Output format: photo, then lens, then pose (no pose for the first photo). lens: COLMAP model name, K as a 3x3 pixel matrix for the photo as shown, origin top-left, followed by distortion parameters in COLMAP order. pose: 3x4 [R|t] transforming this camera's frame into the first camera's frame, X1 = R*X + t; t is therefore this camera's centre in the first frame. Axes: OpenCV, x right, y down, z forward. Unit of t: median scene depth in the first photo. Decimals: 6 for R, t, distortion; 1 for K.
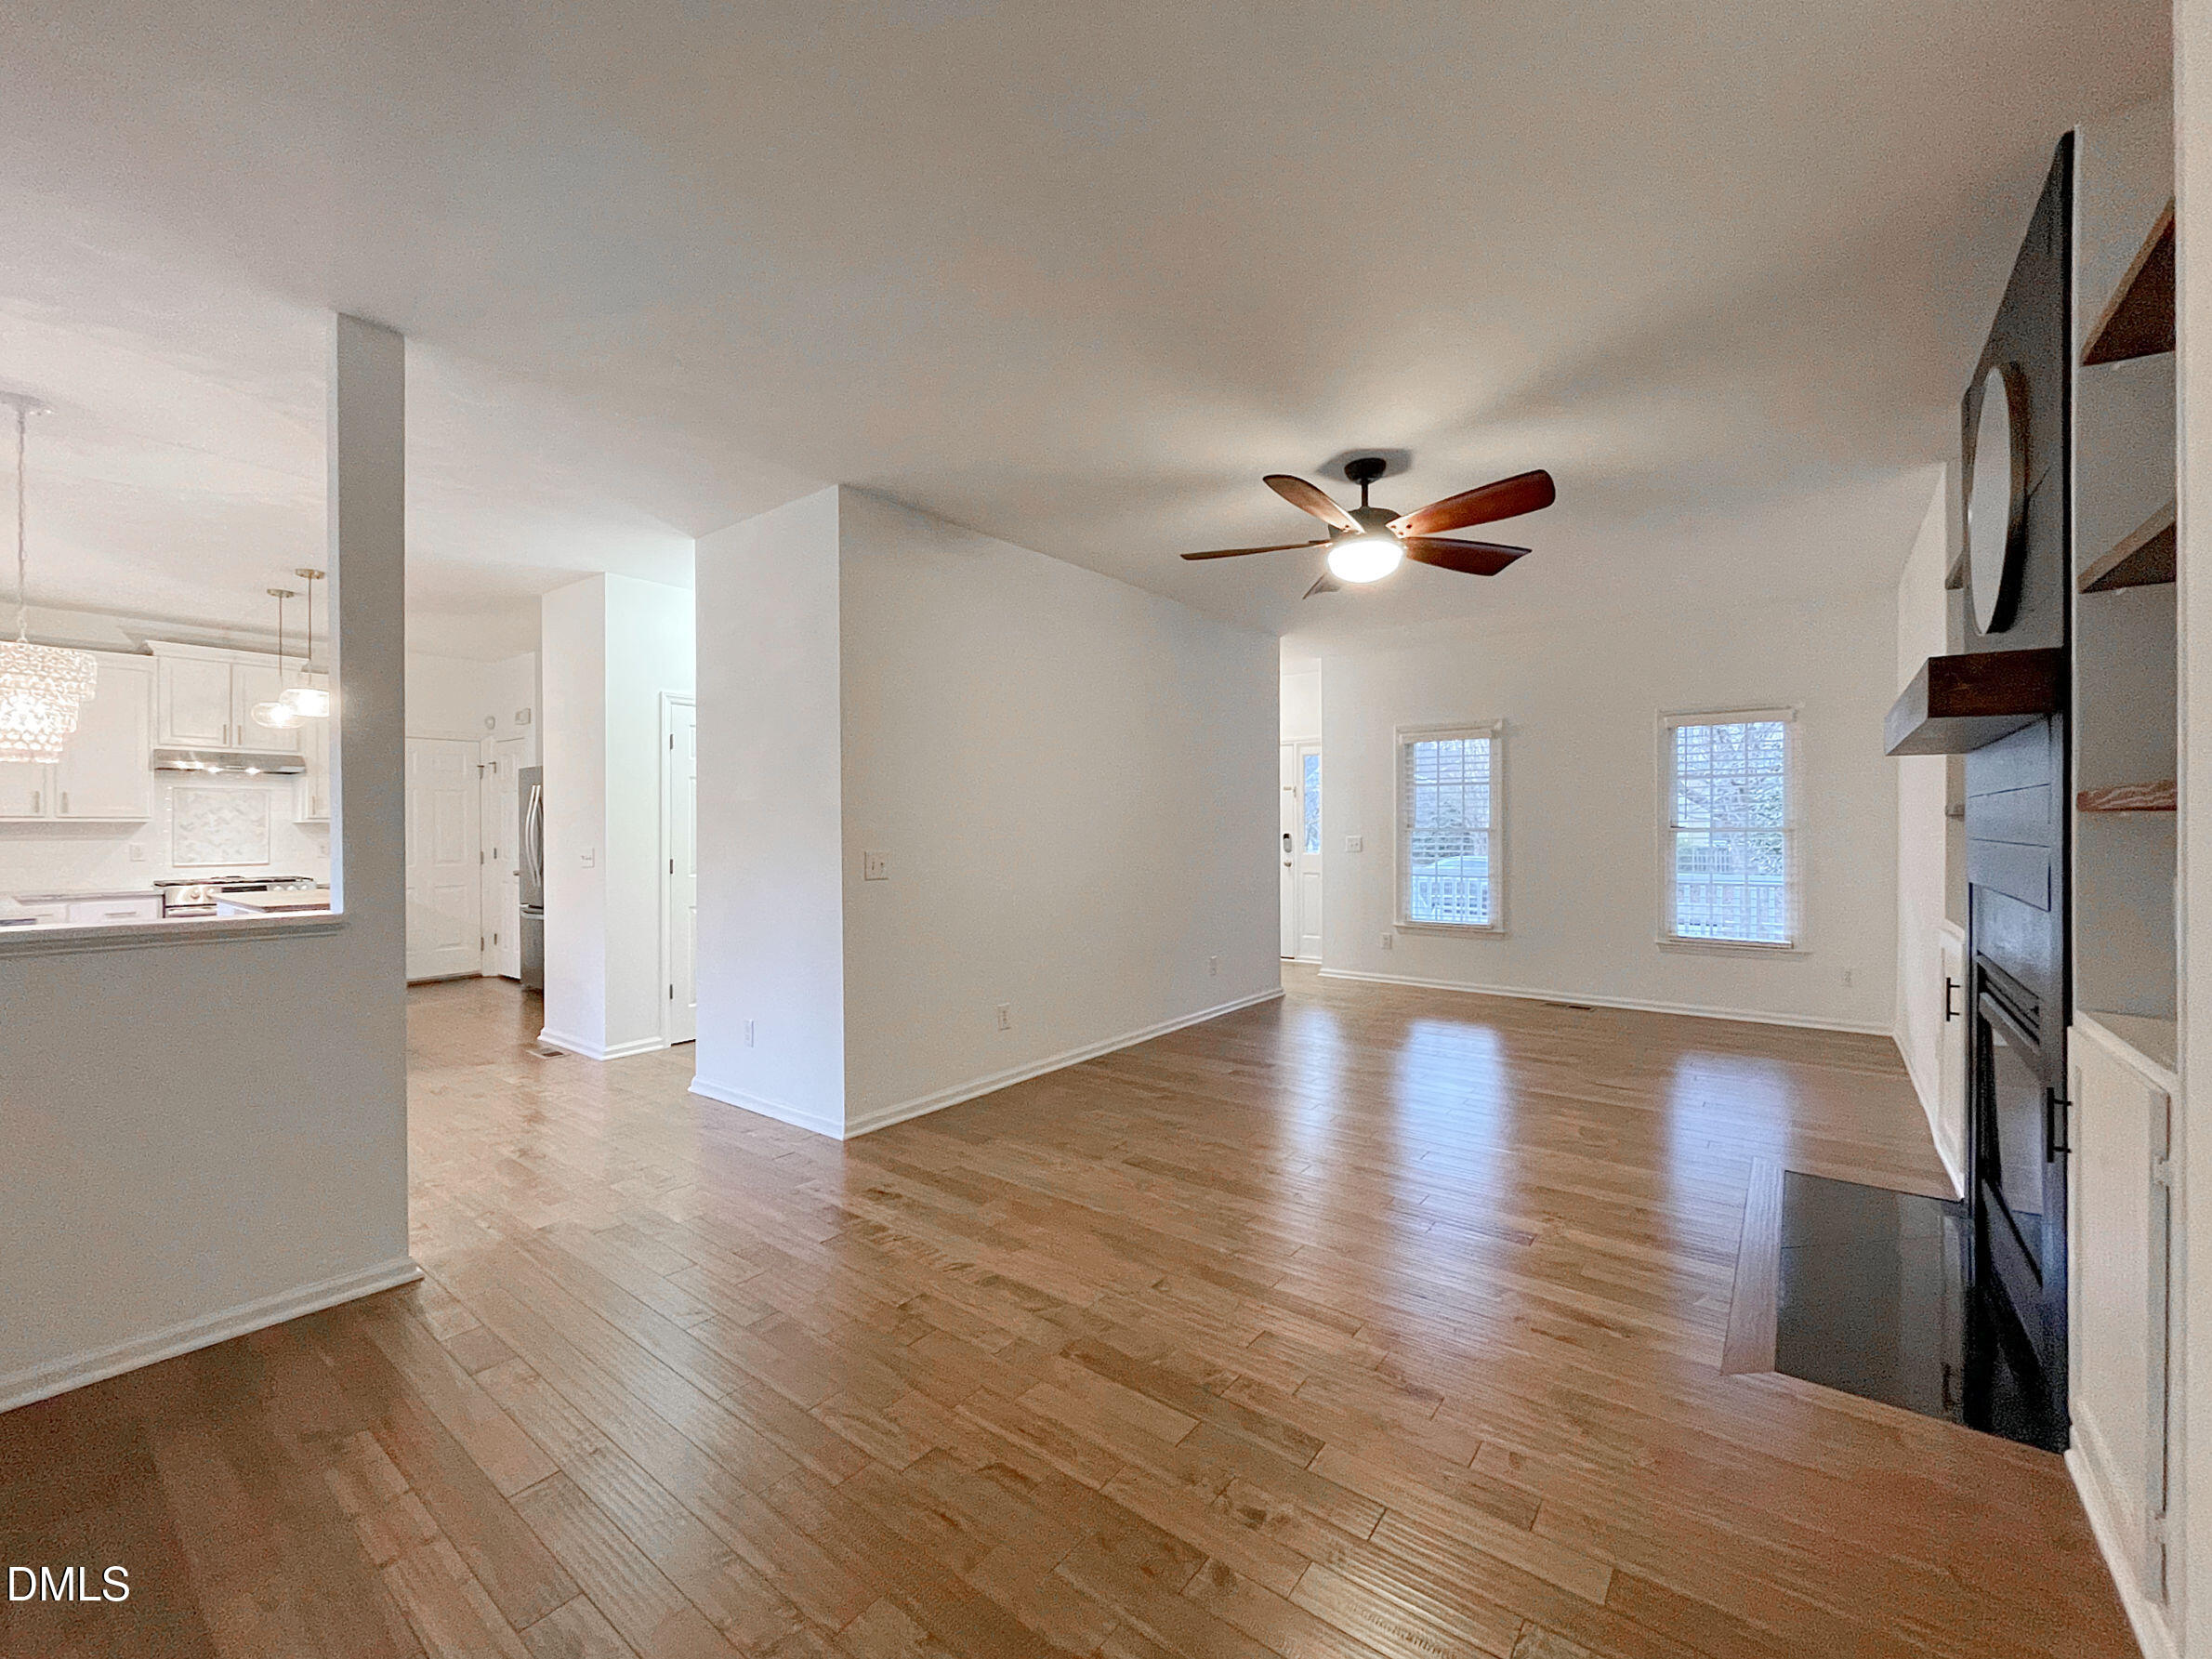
lens RADIAL K [[908.5, 0, 1104.7], [0, 908.5, 827.4], [0, 0, 1]] dist [-0.002070, -0.000166]
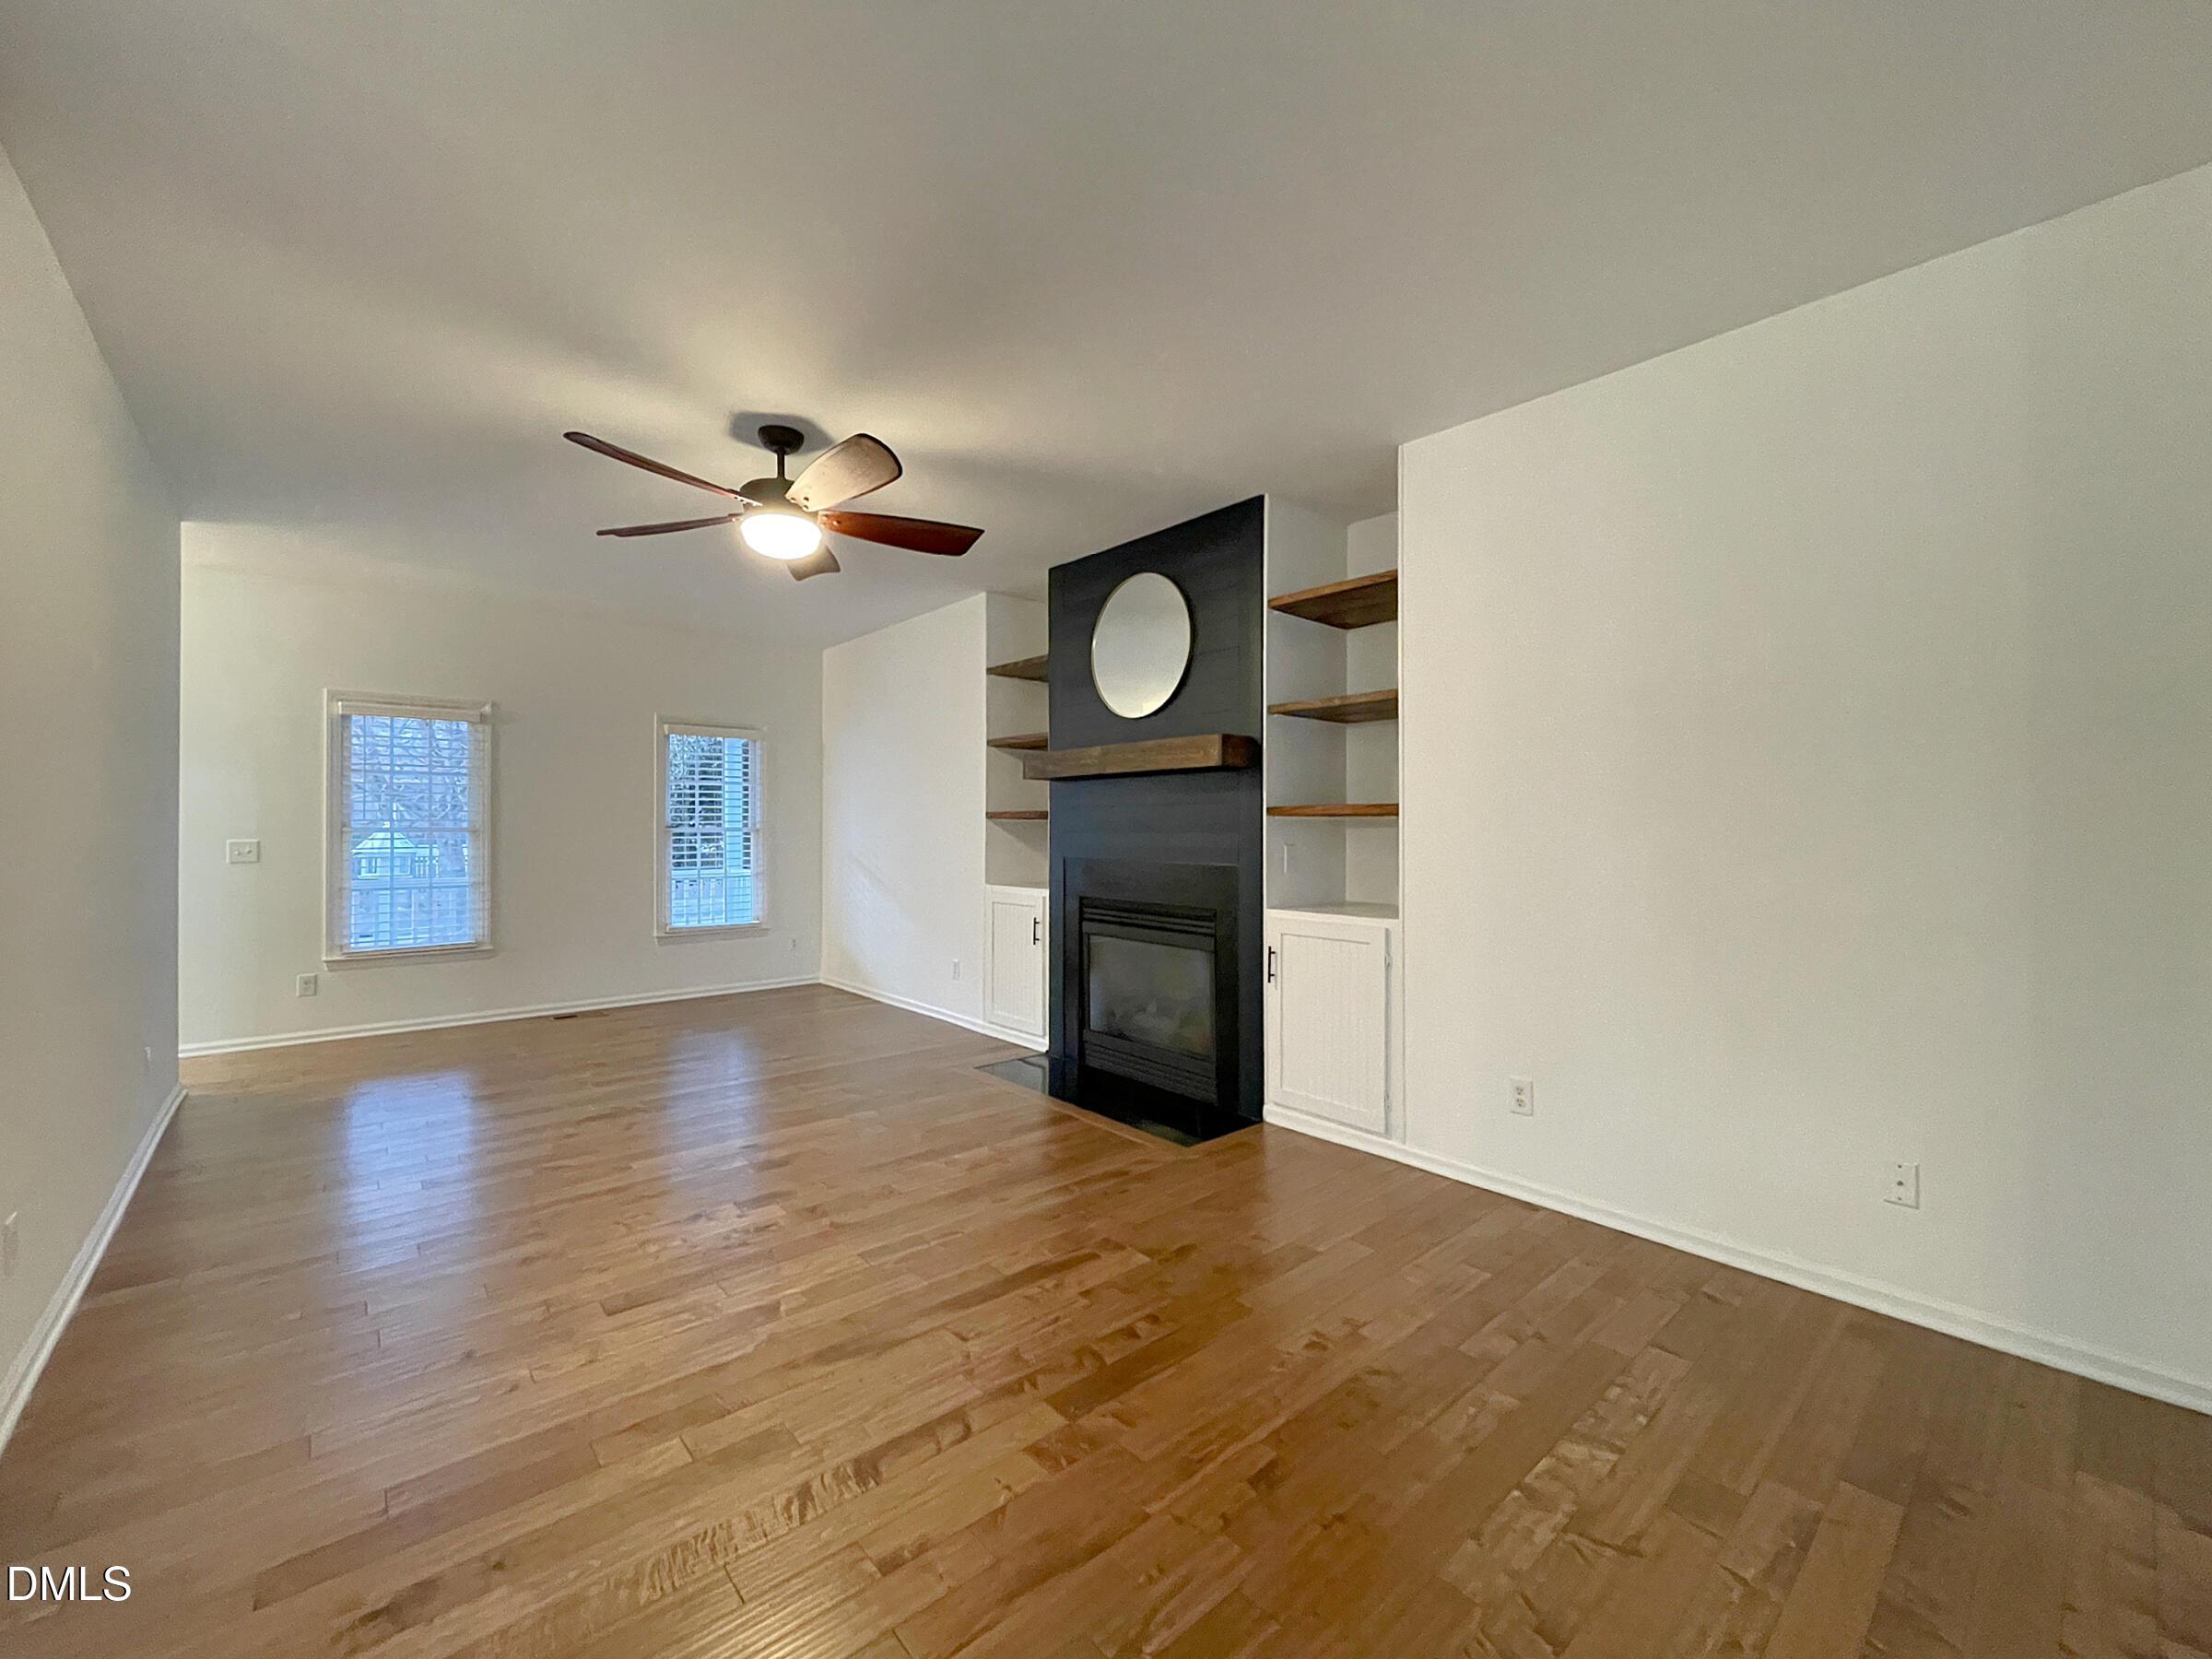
lens RADIAL K [[899.7, 0, 1106.0], [0, 899.7, 829.5], [0, 0, 1]] dist [0.000432, -0.000204]
pose [[0.192251, 0.002446, 0.981343, -0.541053], [0.001157, 0.999996, -0.002720, 0.009790], [-0.981345, 0.001659, 0.192247, 0.486434]]
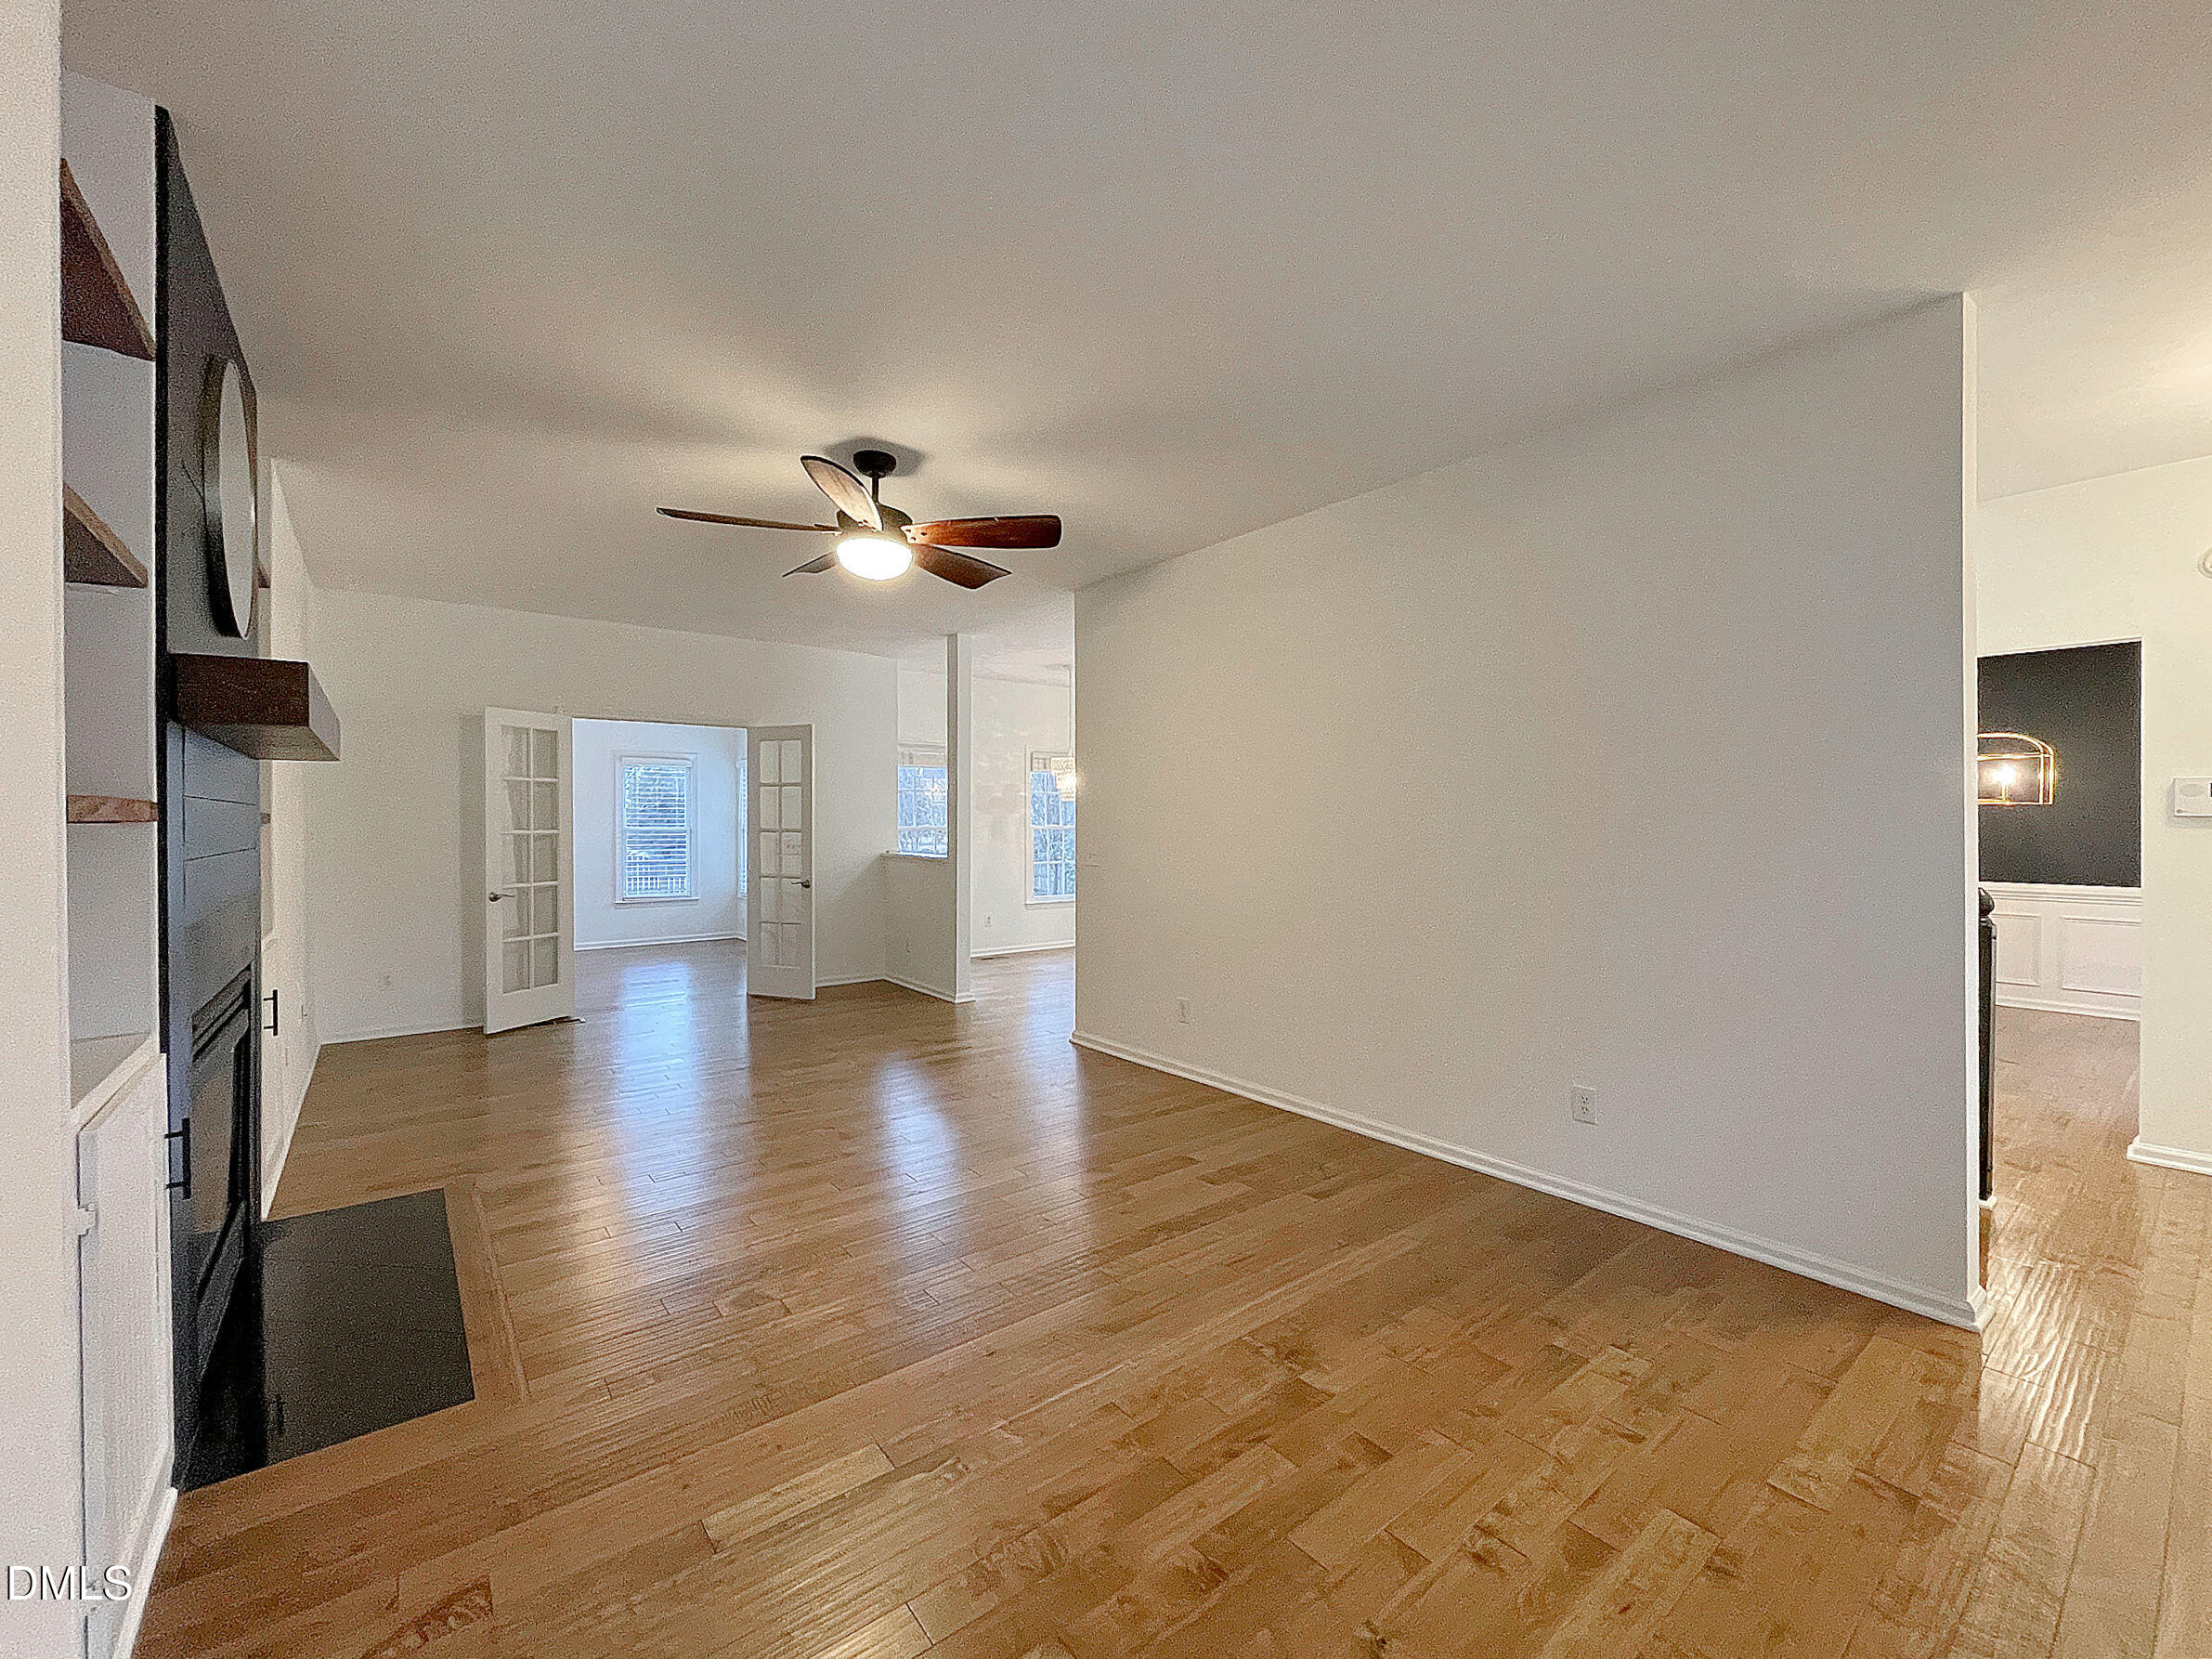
lens RADIAL K [[896.8, 0, 1103.2], [0, 896.8, 828.3], [0, 0, 1]] dist [-0.002752, 0.000089]
pose [[-0.250140, 0.010459, -0.968153, 1.127656], [-0.002042, 0.999934, 0.011330, -0.015503], [0.968208, 0.004811, -0.250102, 1.441120]]
